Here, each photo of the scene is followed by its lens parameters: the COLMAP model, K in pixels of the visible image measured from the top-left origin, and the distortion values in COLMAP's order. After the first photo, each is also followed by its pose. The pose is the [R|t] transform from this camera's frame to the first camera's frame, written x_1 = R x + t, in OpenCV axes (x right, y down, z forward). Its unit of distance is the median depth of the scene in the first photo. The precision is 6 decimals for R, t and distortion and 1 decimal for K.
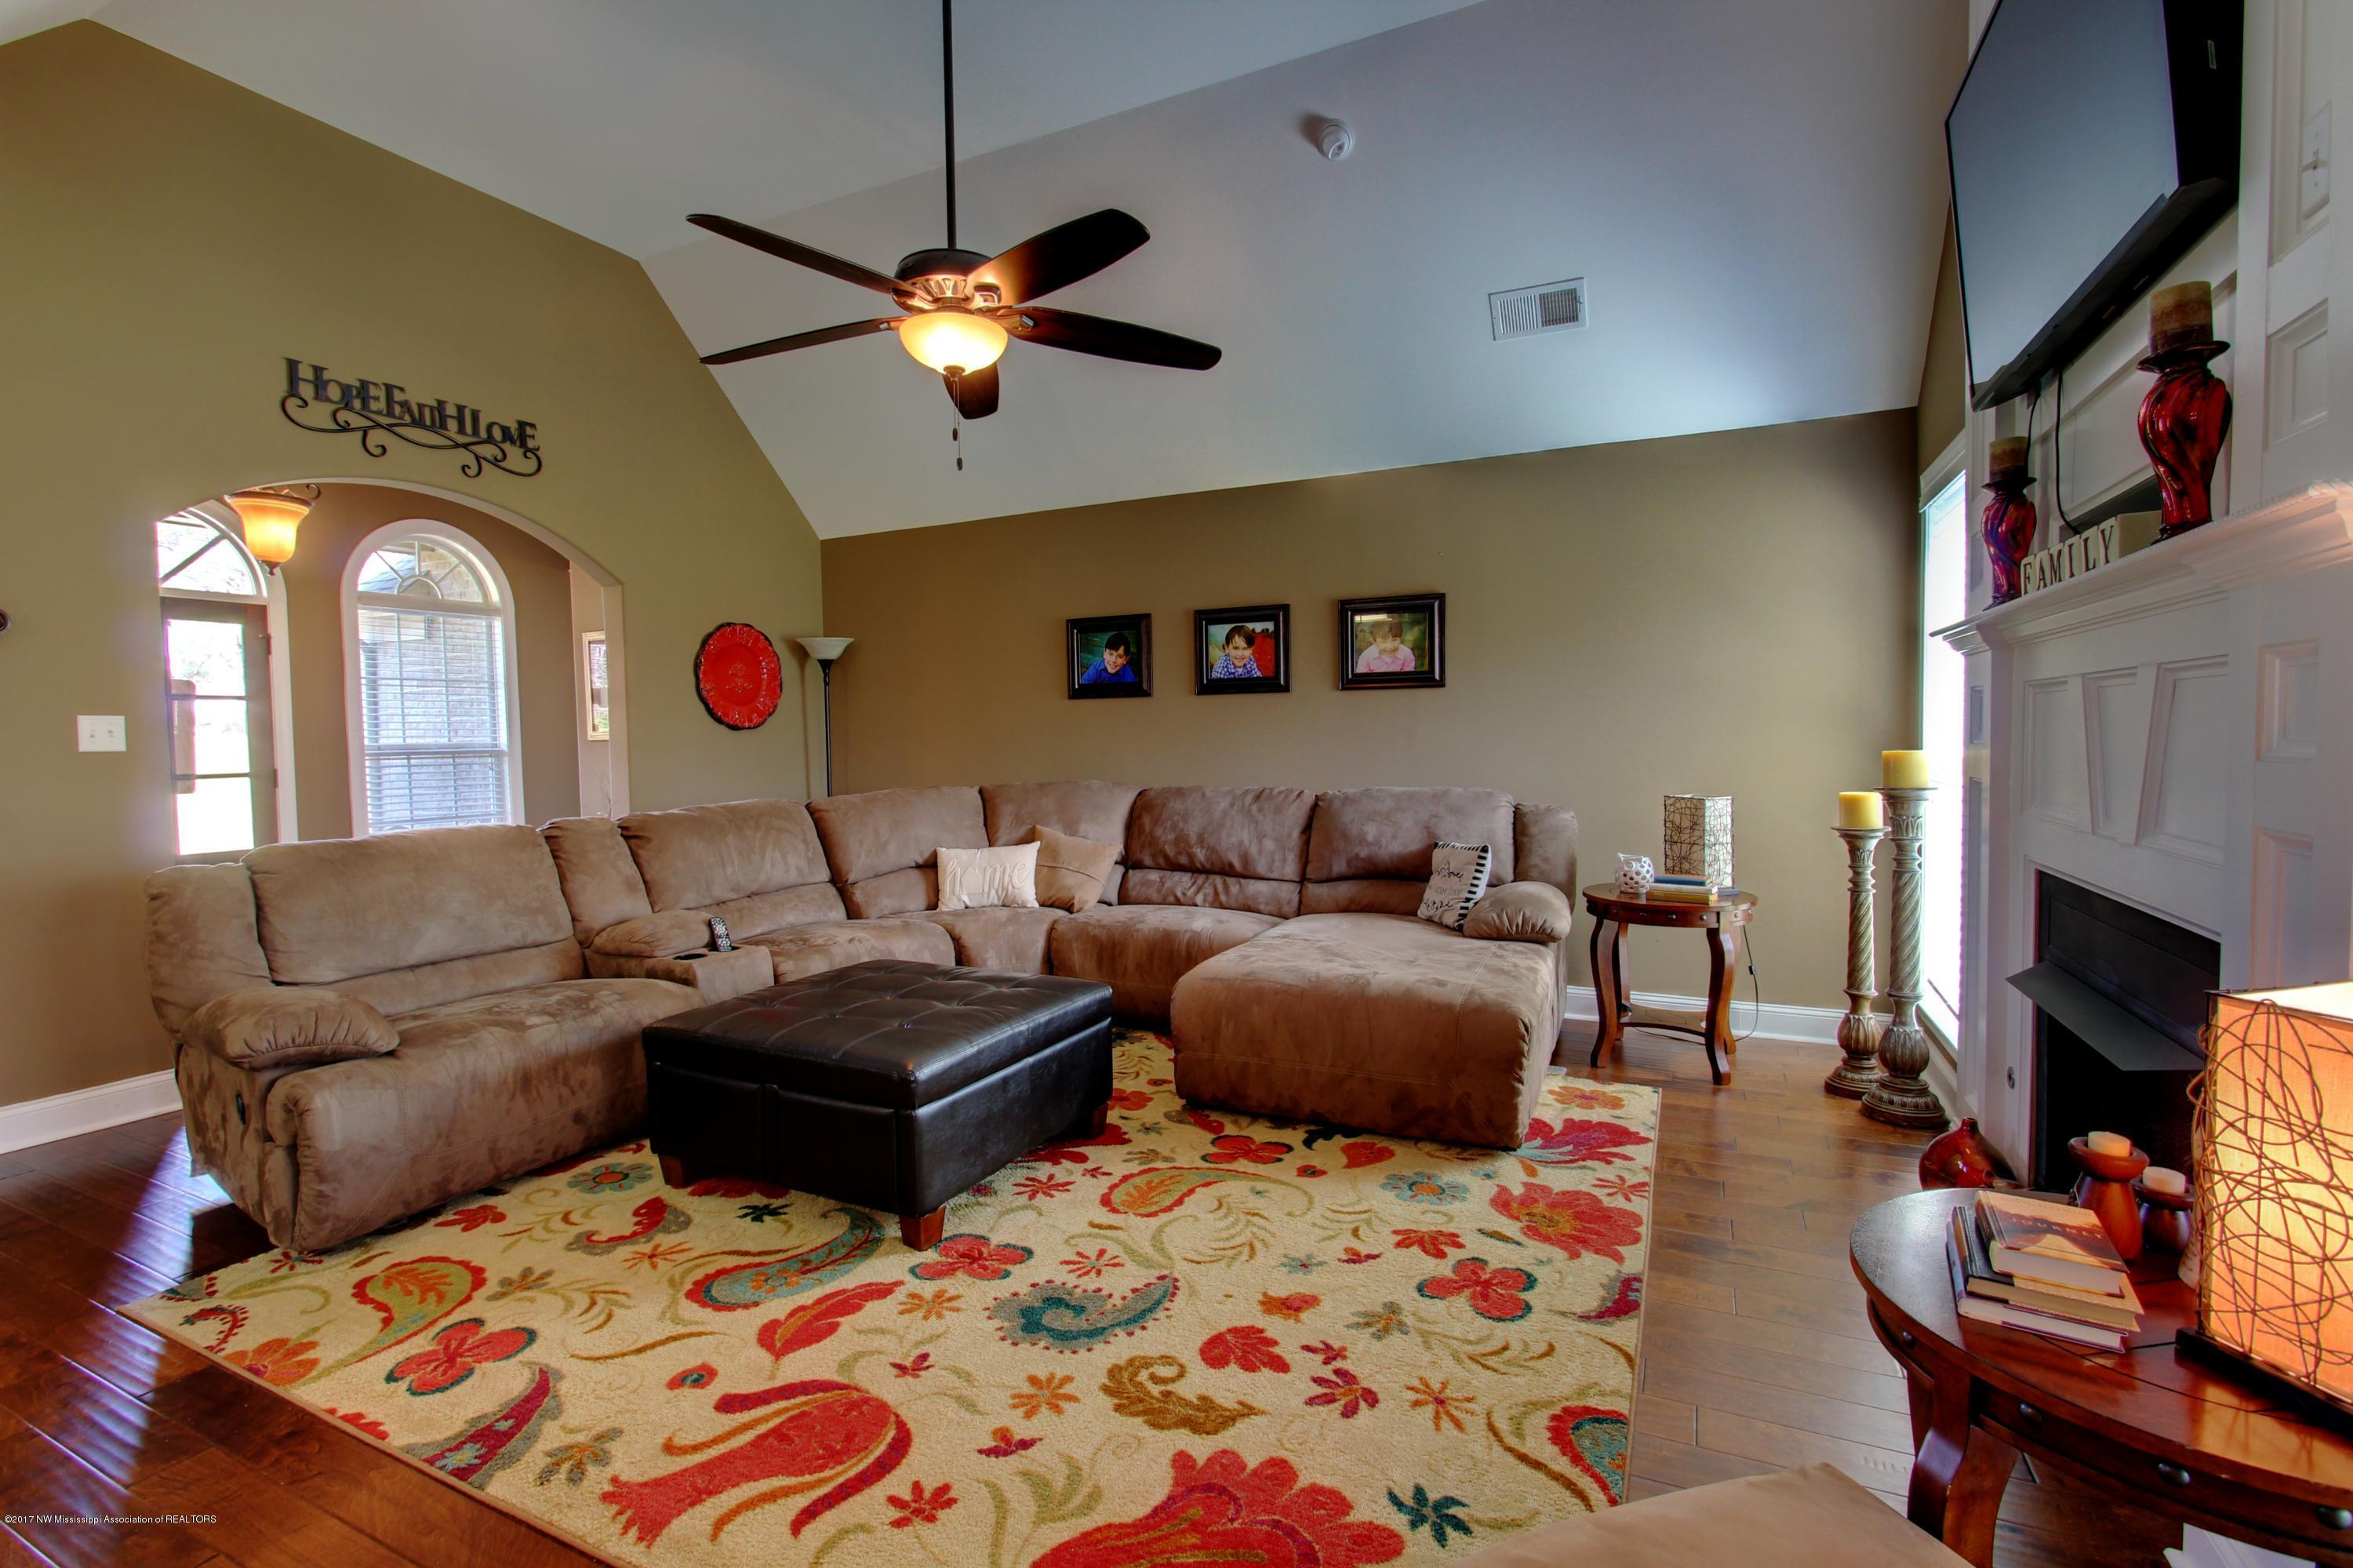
lens RADIAL K [[1084.7, 0, 1158.6], [0, 1084.7, 779.7], [0, 0, 1]] dist [-0.017710, 0.002340]
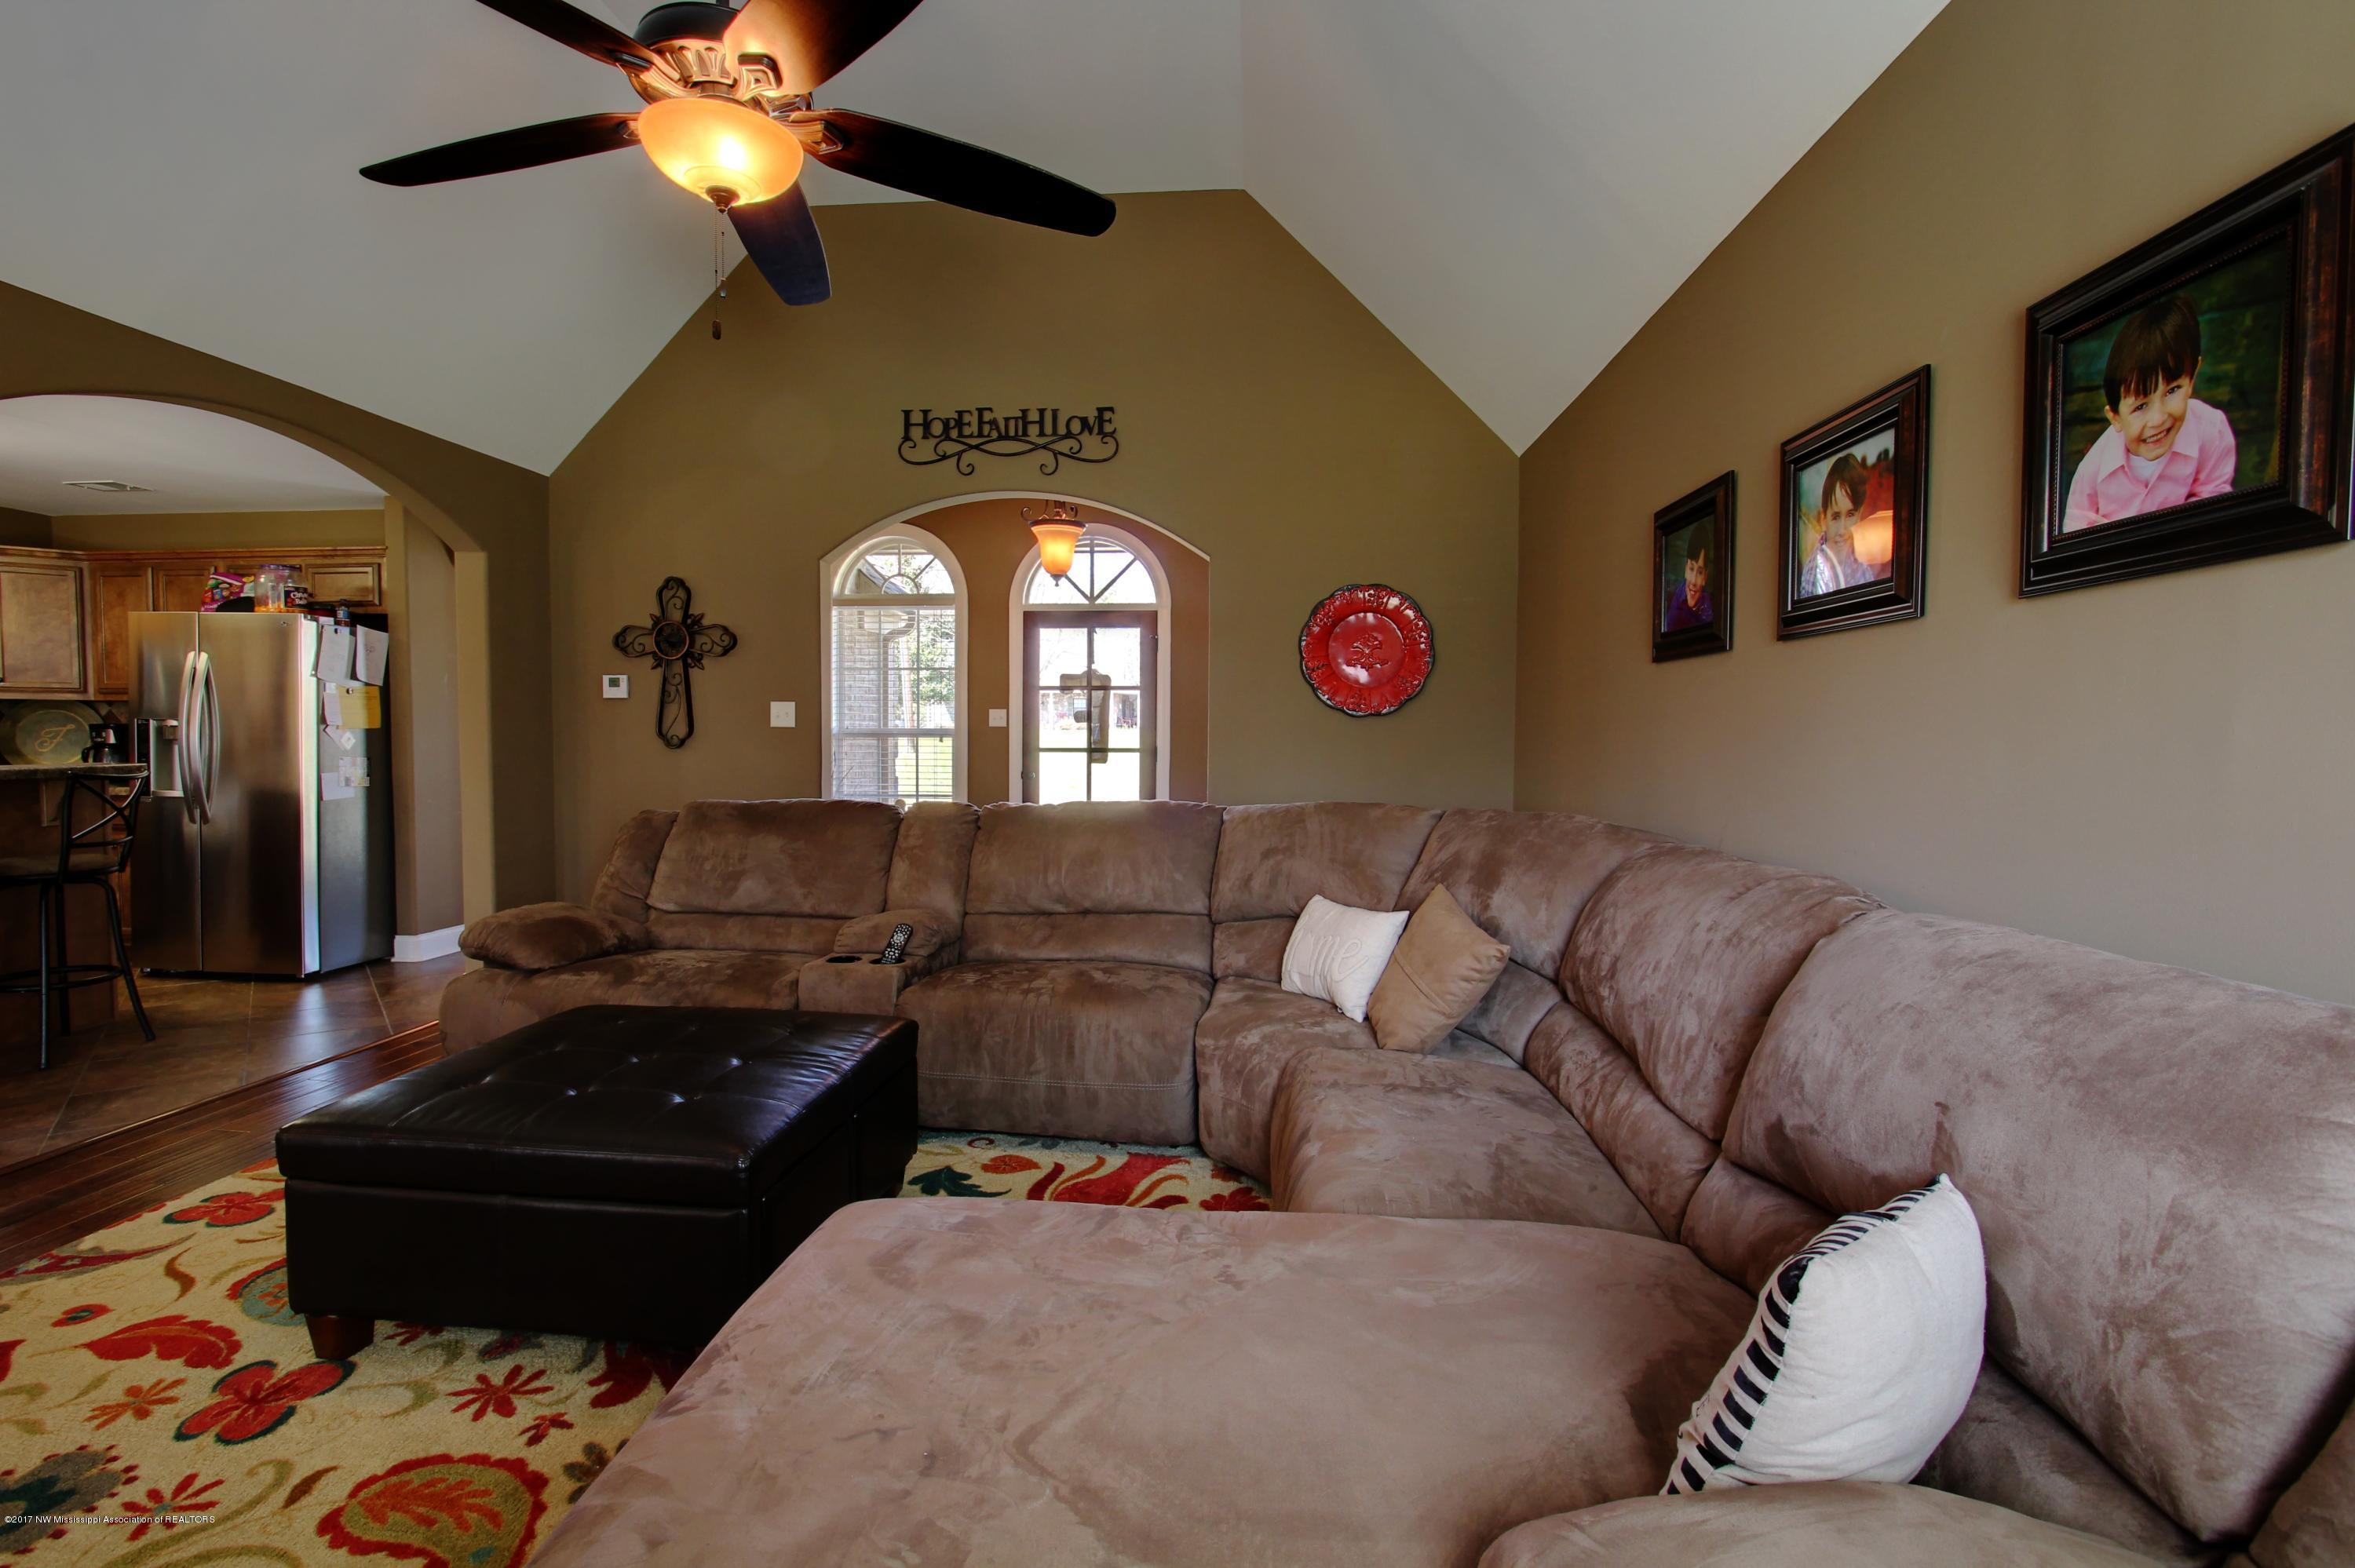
lens RADIAL K [[1085.5, 0, 1160.0], [0, 1085.5, 782.1], [0, 0, 1]] dist [-0.017710, 0.002340]
pose [[0.354331, 0.061525, -0.933094, 0.635739], [-0.049540, 0.997667, 0.046971, -0.054589], [0.933807, 0.029582, 0.356553, 1.128456]]
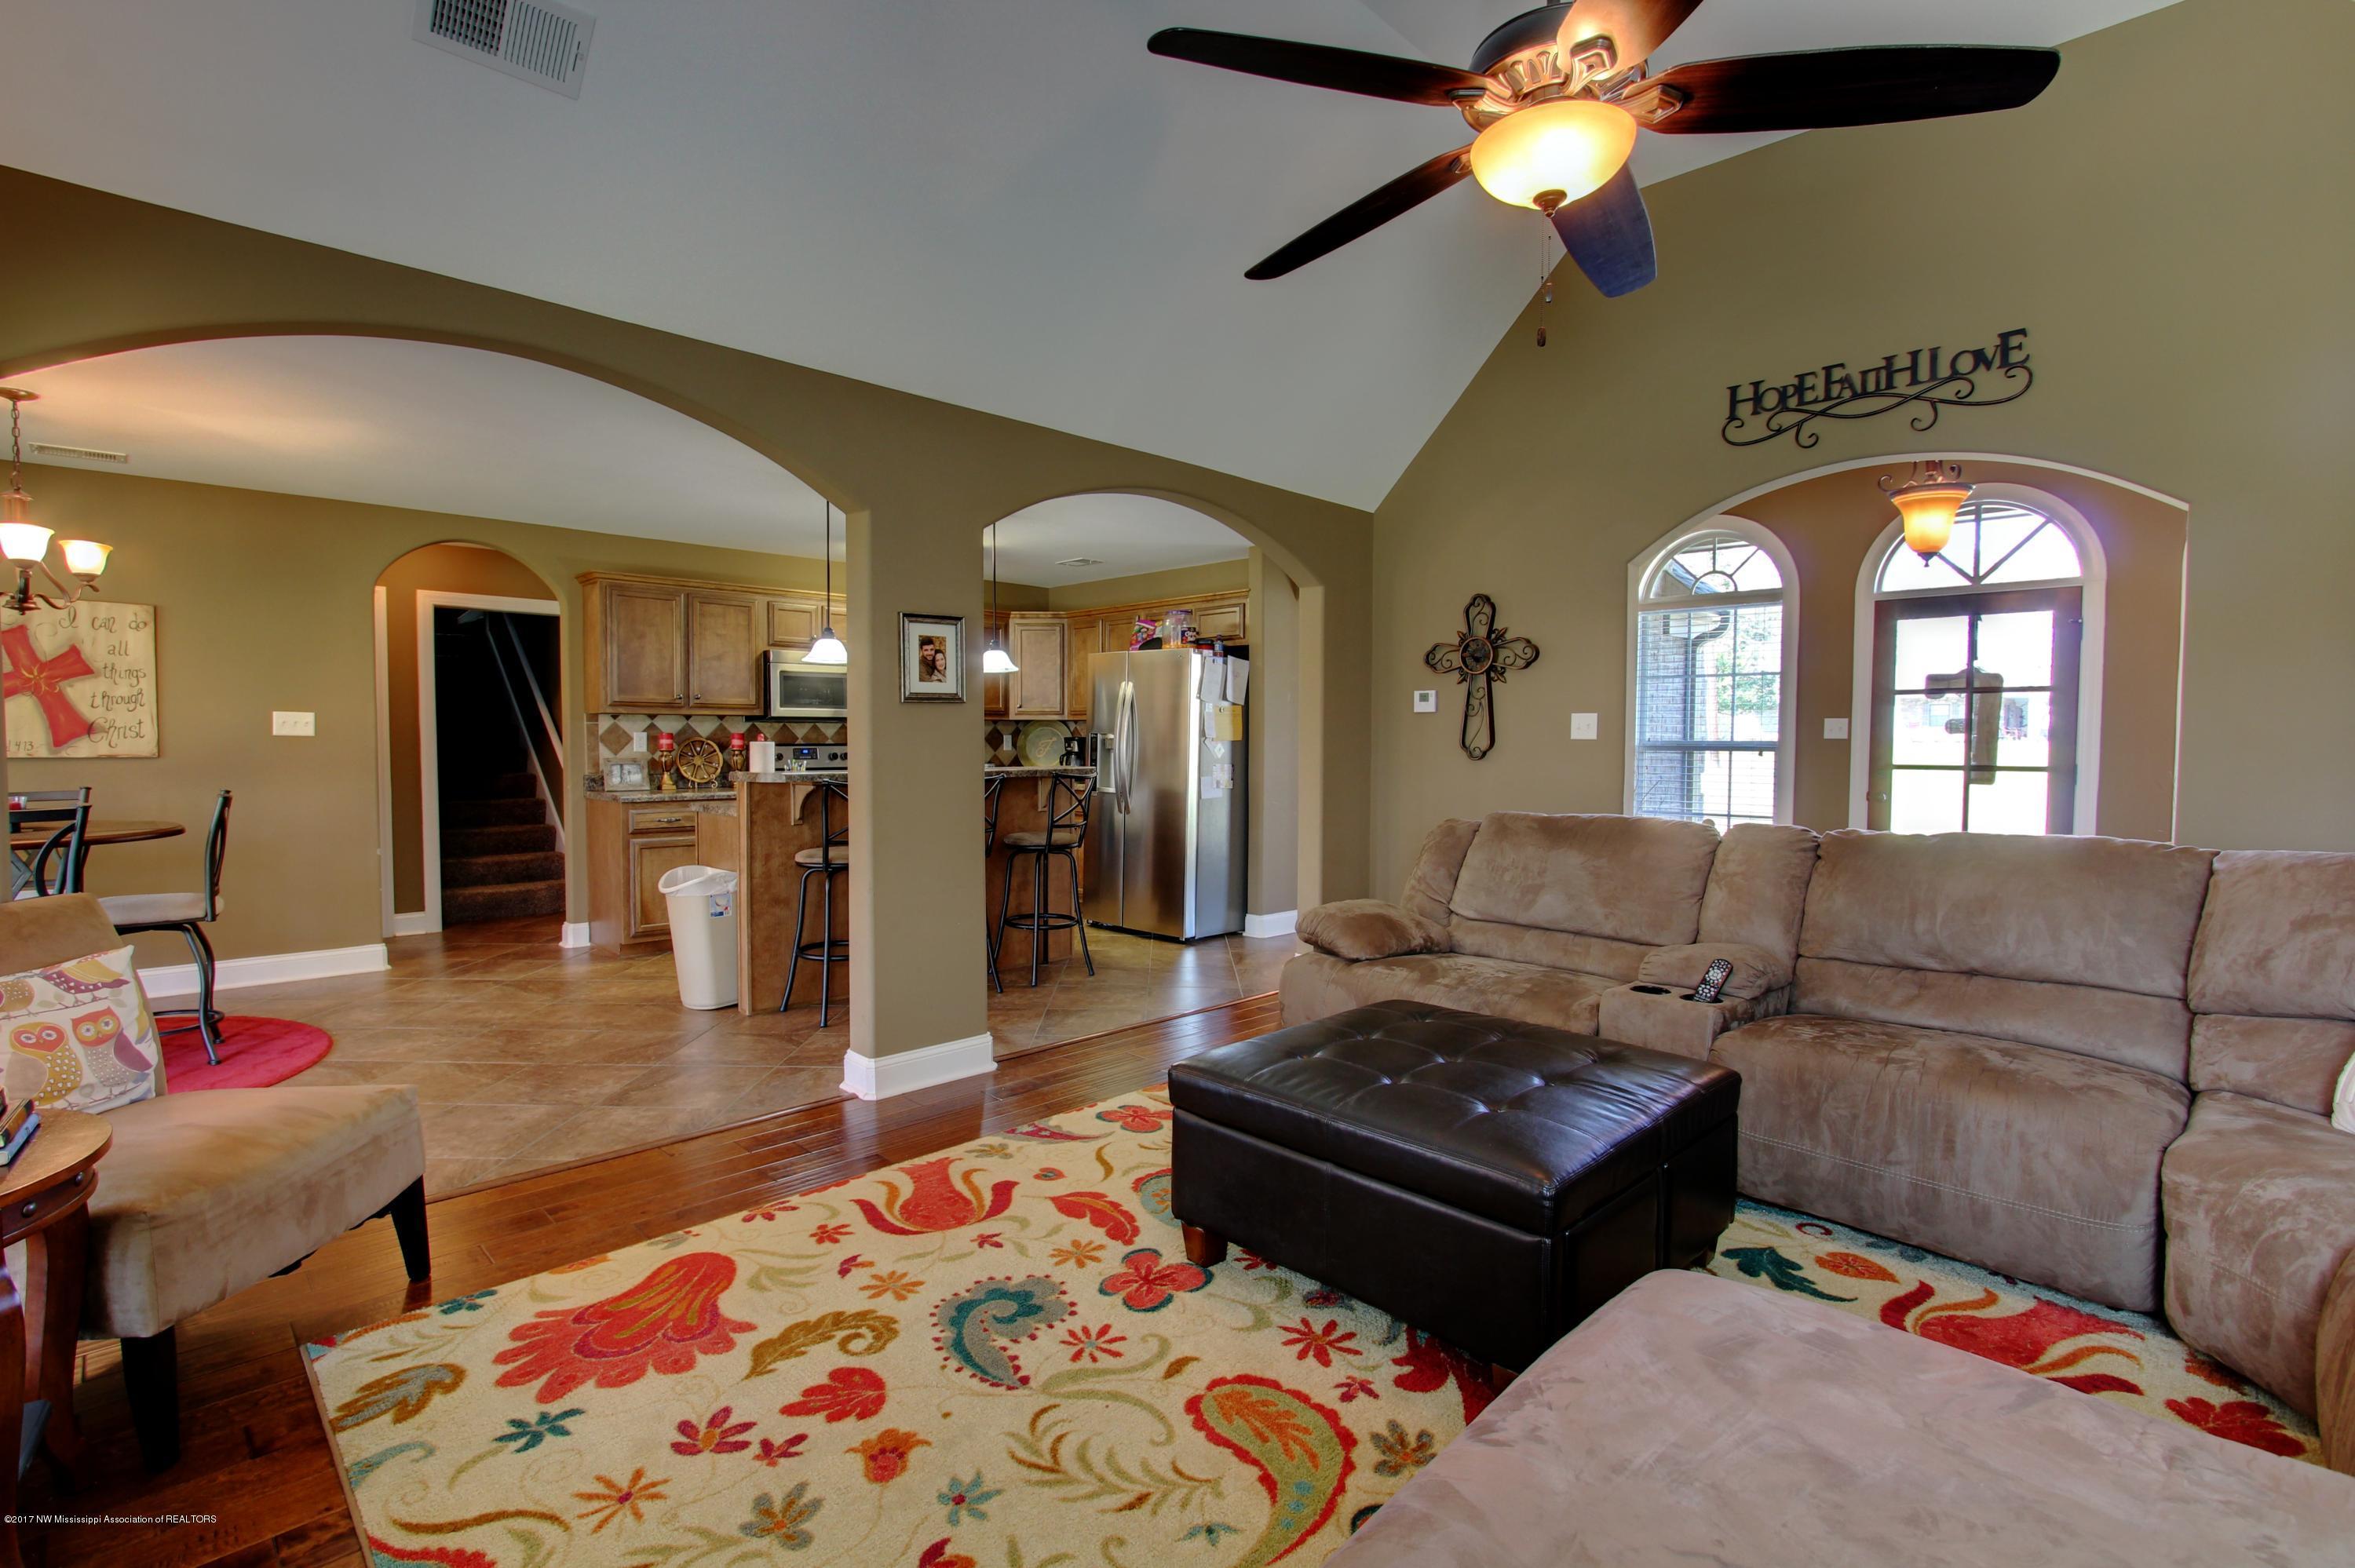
lens RADIAL K [[1085.5, 0, 1152.1], [0, 1085.5, 782.8], [0, 0, 1]] dist [-0.017710, 0.002340]
pose [[-0.333644, 0.051947, -0.941267, 0.607954], [-0.038214, 0.996915, 0.068563, -0.053128], [0.941924, 0.058846, -0.330630, 1.109202]]
